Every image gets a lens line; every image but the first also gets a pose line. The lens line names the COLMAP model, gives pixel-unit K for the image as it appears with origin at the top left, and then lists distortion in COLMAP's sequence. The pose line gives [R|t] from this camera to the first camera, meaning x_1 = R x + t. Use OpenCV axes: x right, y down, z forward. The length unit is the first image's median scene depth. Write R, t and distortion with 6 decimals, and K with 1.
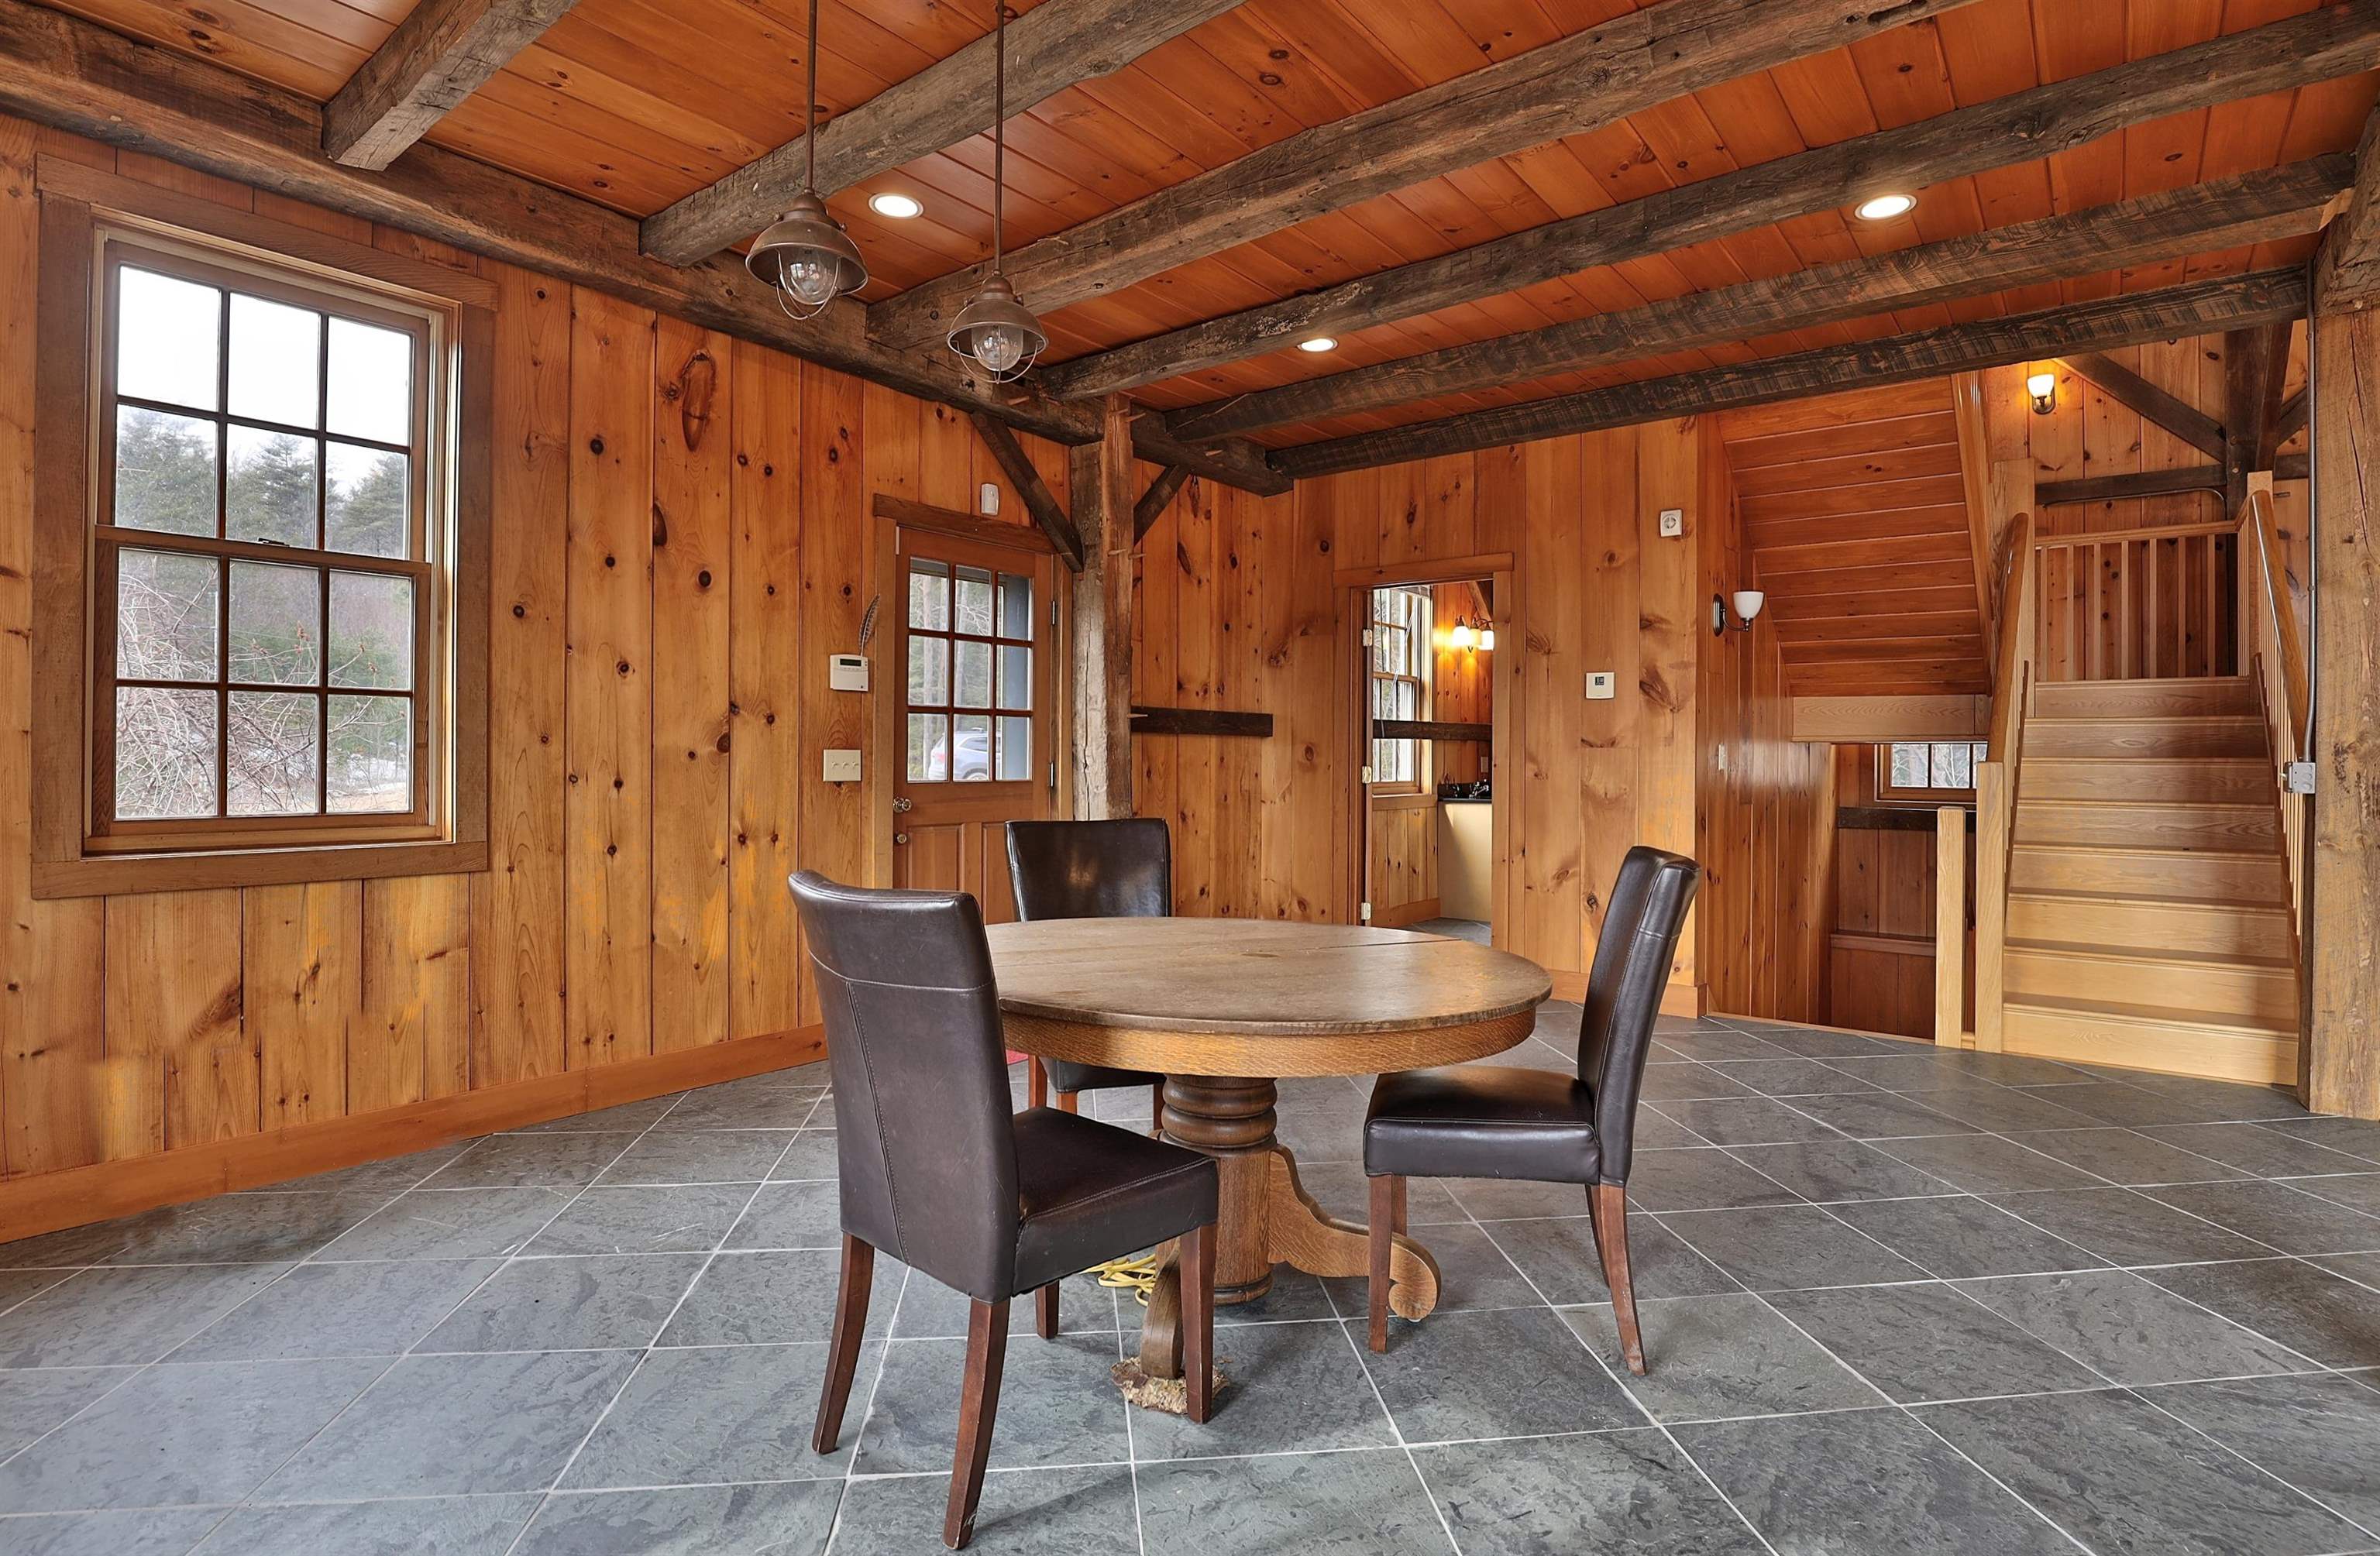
lens RADIAL K [[1195.4, 0, 1210.6], [0, 1195.4, 746.0], [0, 0, 1]] dist [-0.034141, 0.006811]
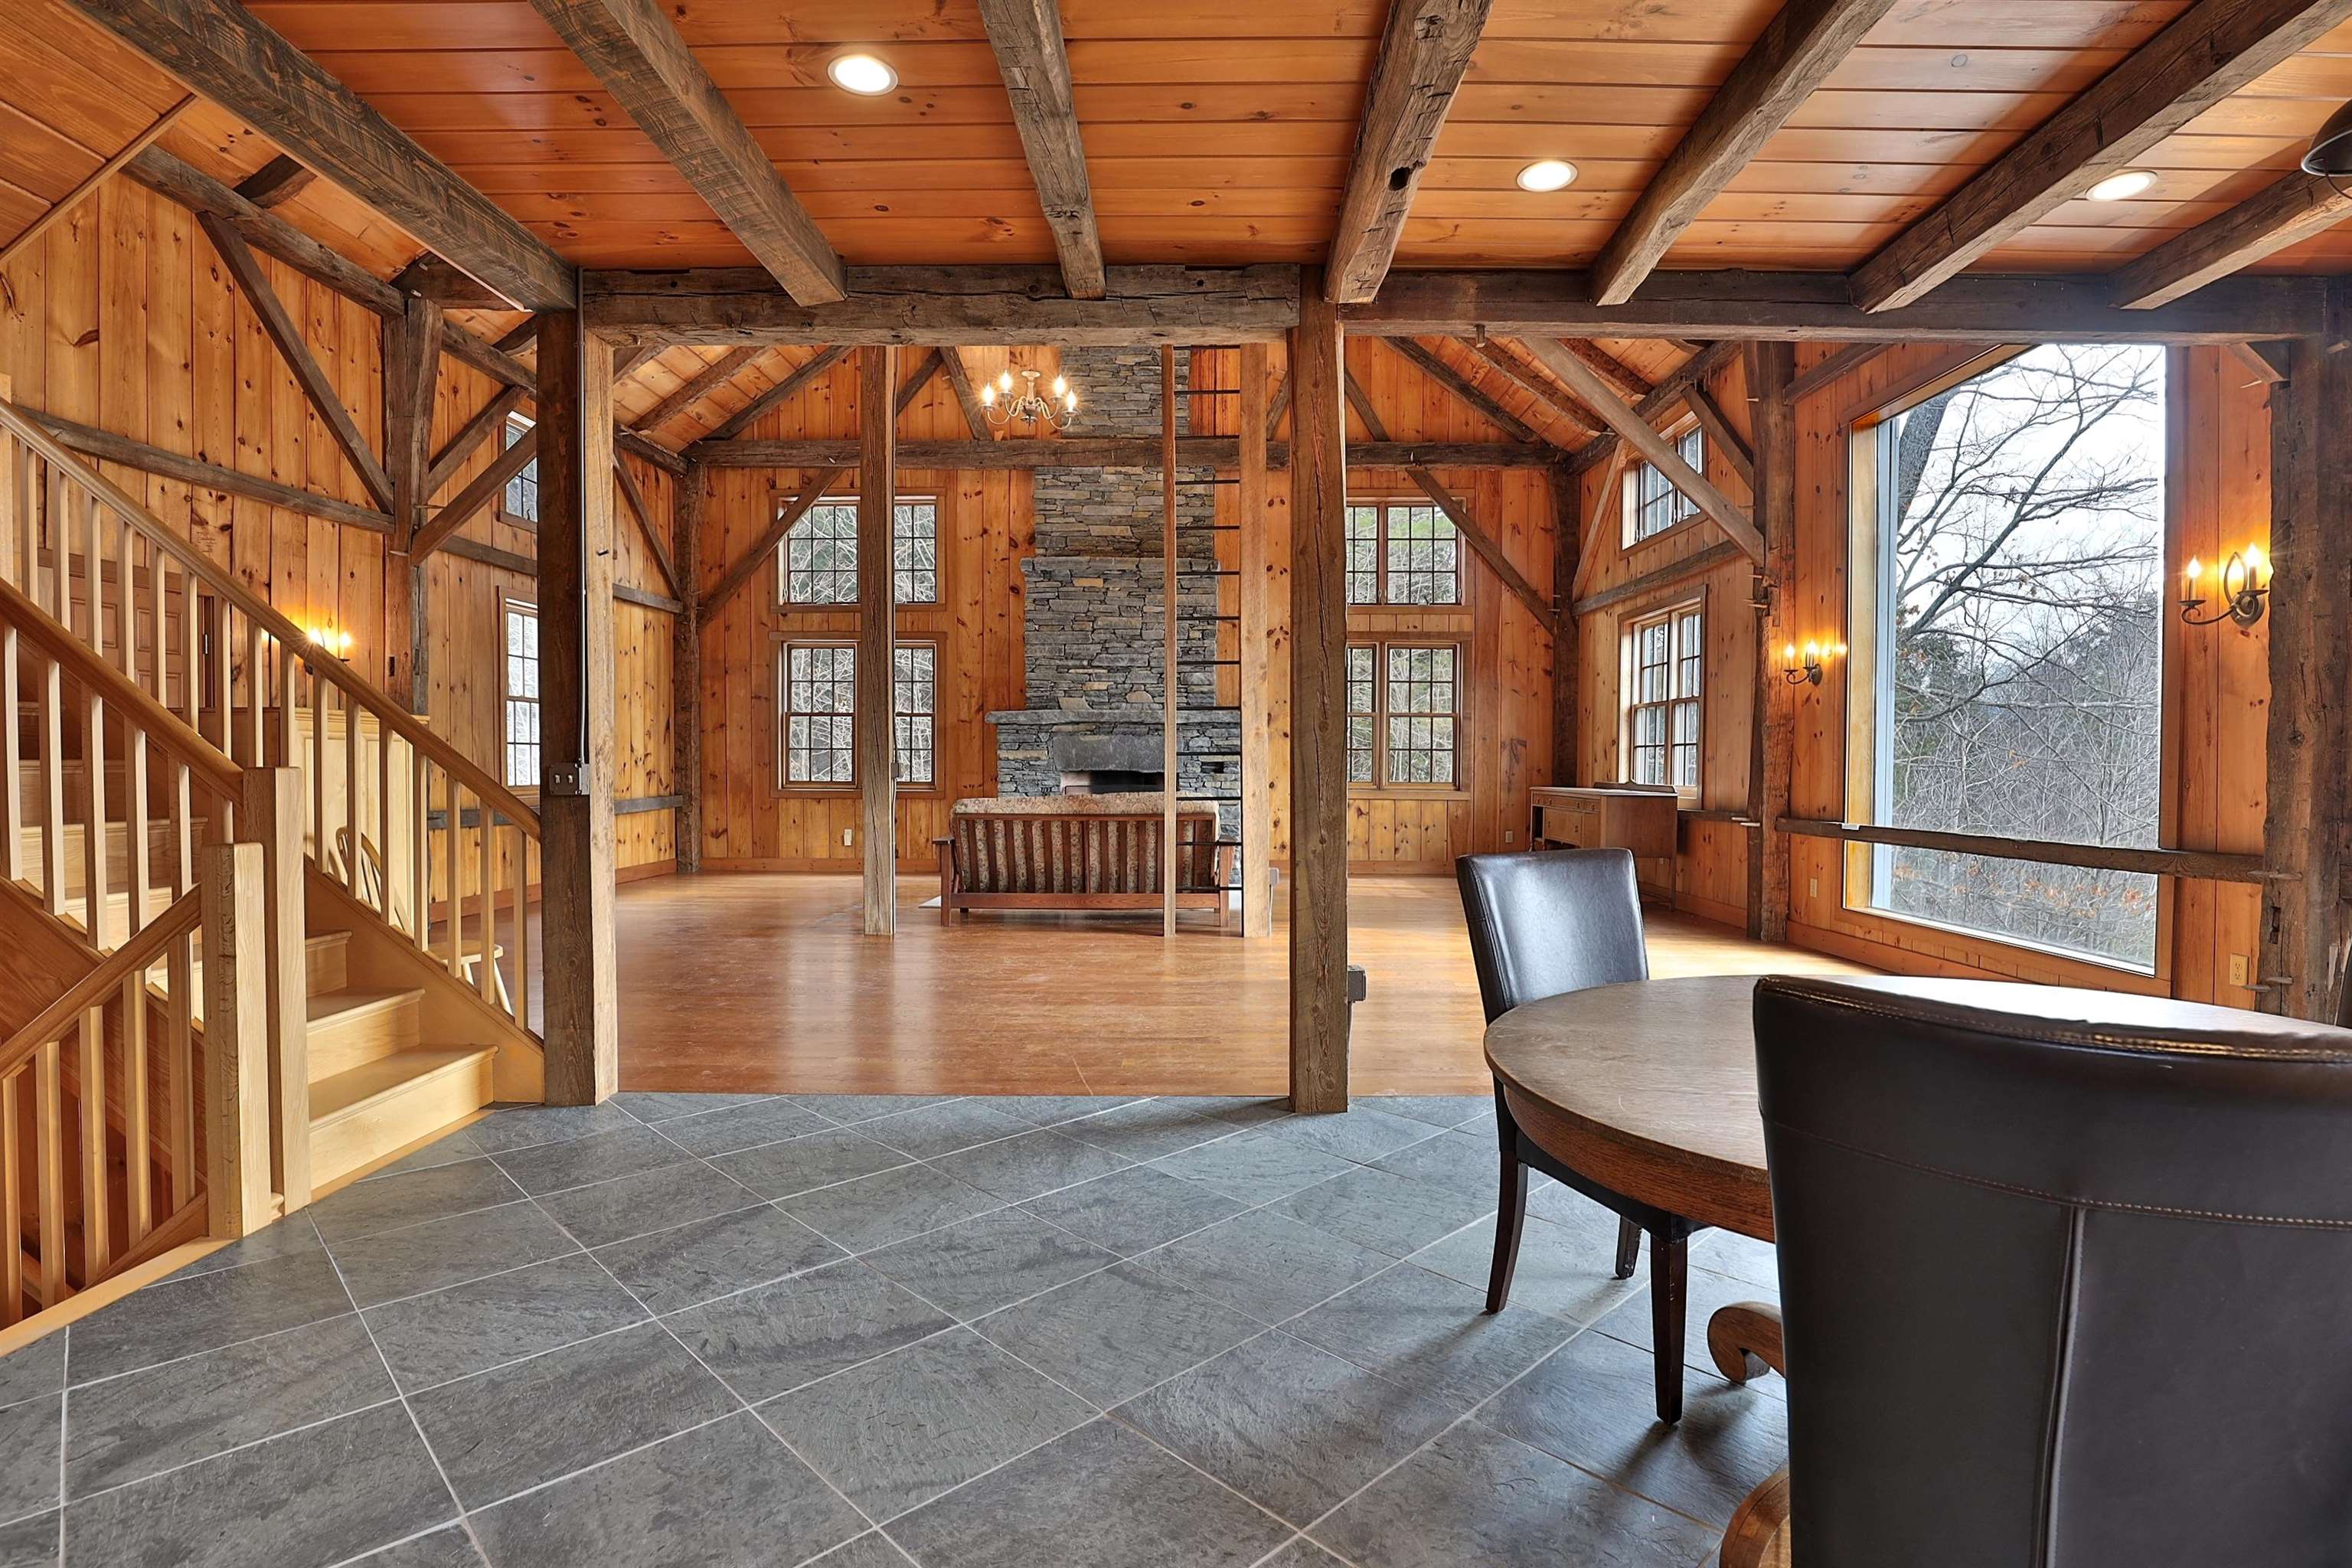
lens RADIAL K [[1158.8, 0, 1173.9], [0, 1158.8, 769.6], [0, 0, 1]] dist [-0.027703, 0.002962]
pose [[-0.596761, -0.012699, 0.802319, -0.156899], [-0.008741, 0.999918, 0.009324, 0.004427], [-0.802372, -0.001449, -0.596823, 1.104939]]
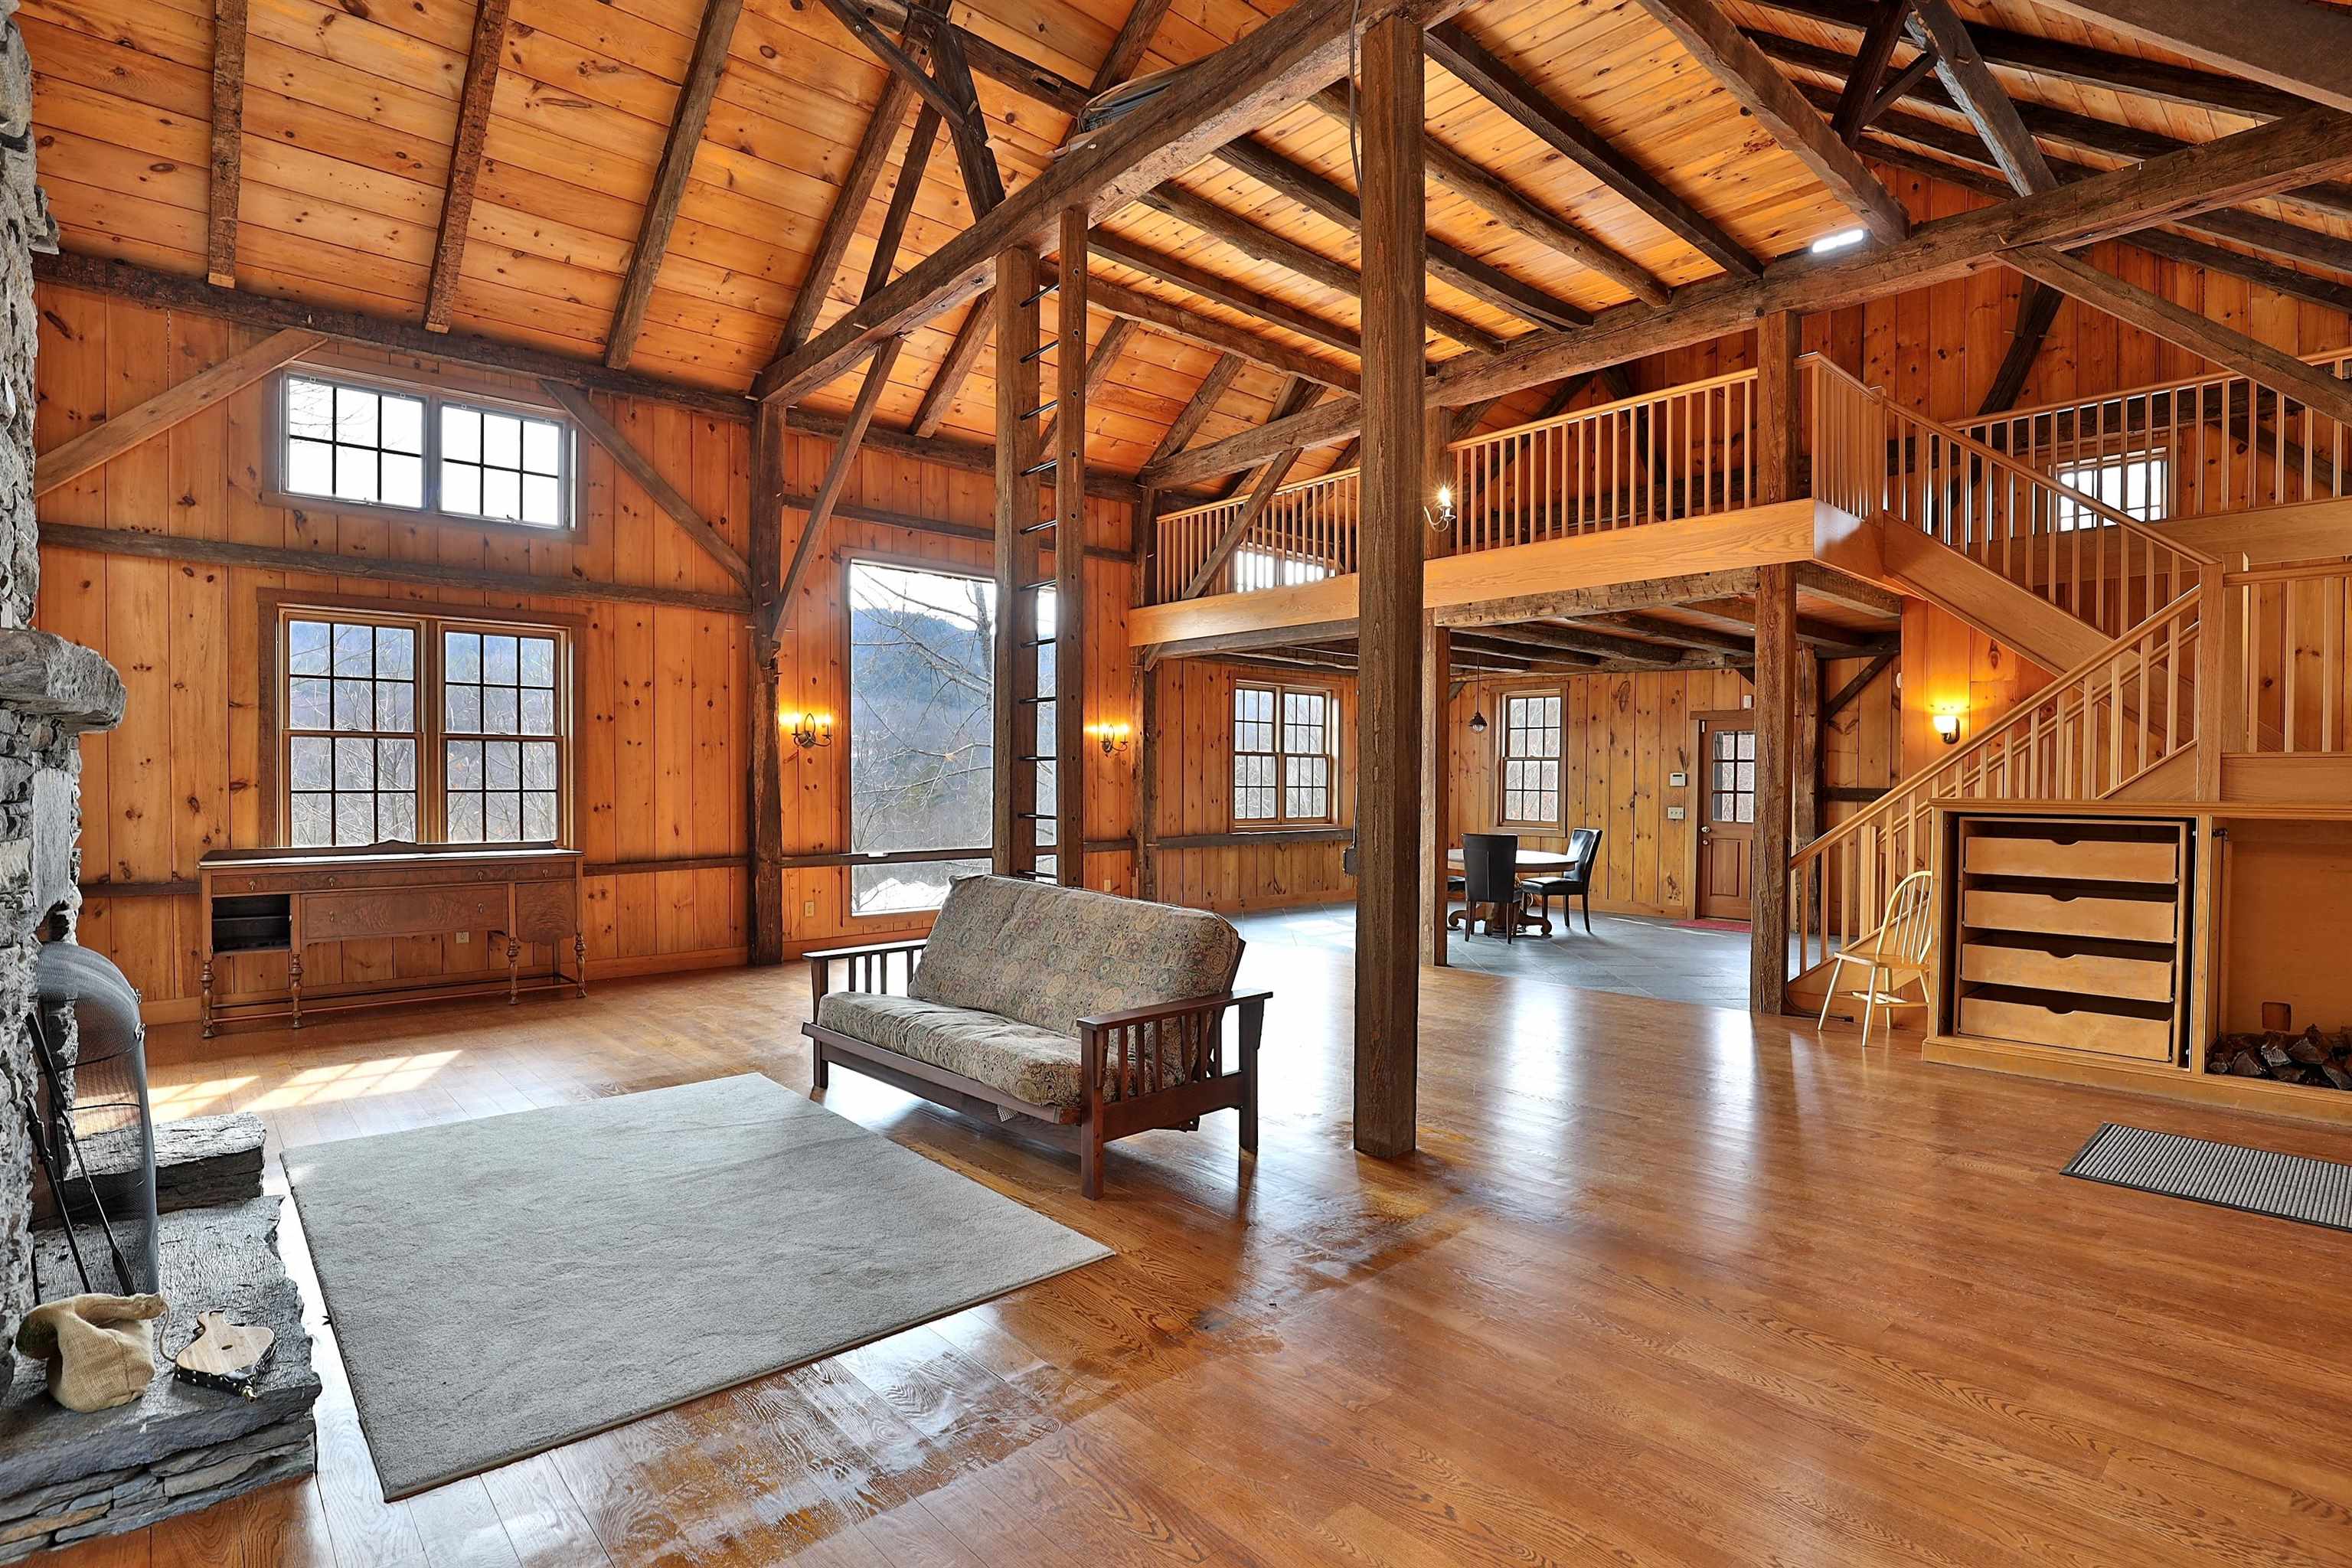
lens RADIAL K [[1158.4, 0, 1174.9], [0, 1158.4, 807.6], [0, 0, 1]] dist [-0.034037, 0.005328]
pose [[-0.171329, 0.014869, -0.985102, 2.743398], [-0.002252, 0.999878, 0.015483, -0.038228], [0.985211, 0.004871, -0.171274, 0.343894]]
